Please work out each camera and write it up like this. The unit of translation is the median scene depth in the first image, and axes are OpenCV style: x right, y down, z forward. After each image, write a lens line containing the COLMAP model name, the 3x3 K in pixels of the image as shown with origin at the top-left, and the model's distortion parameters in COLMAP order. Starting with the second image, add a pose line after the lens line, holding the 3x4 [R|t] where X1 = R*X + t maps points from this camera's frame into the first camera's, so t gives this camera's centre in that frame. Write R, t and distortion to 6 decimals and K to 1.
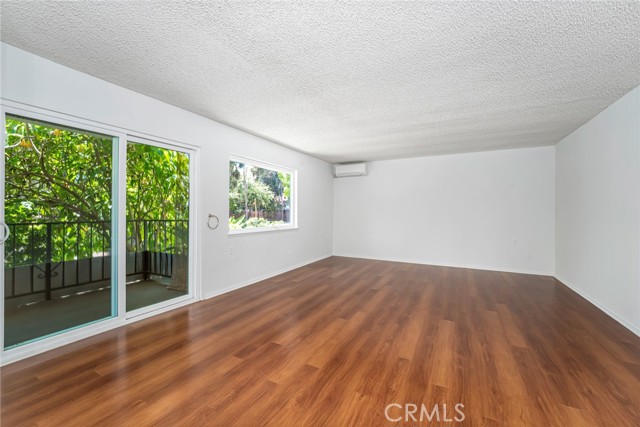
lens RADIAL K [[263.3, 0, 320.6], [0, 263.3, 210.7], [0, 0, 1]] dist [-0.002197, 0.000416]
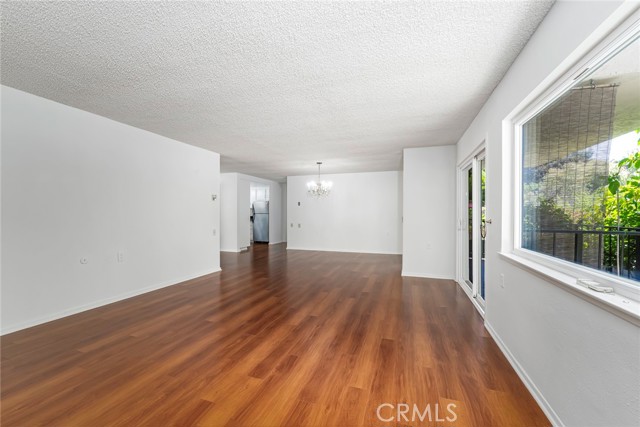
lens RADIAL K [[263.3, 0, 320.3], [0, 263.3, 213.4], [0, 0, 1]] dist [-0.002197, 0.000416]
pose [[-0.986940, -0.012105, -0.160631, 0.217779], [-0.011287, 0.999918, -0.005999, 0.003910], [0.160690, -0.004108, -0.986996, 1.934111]]
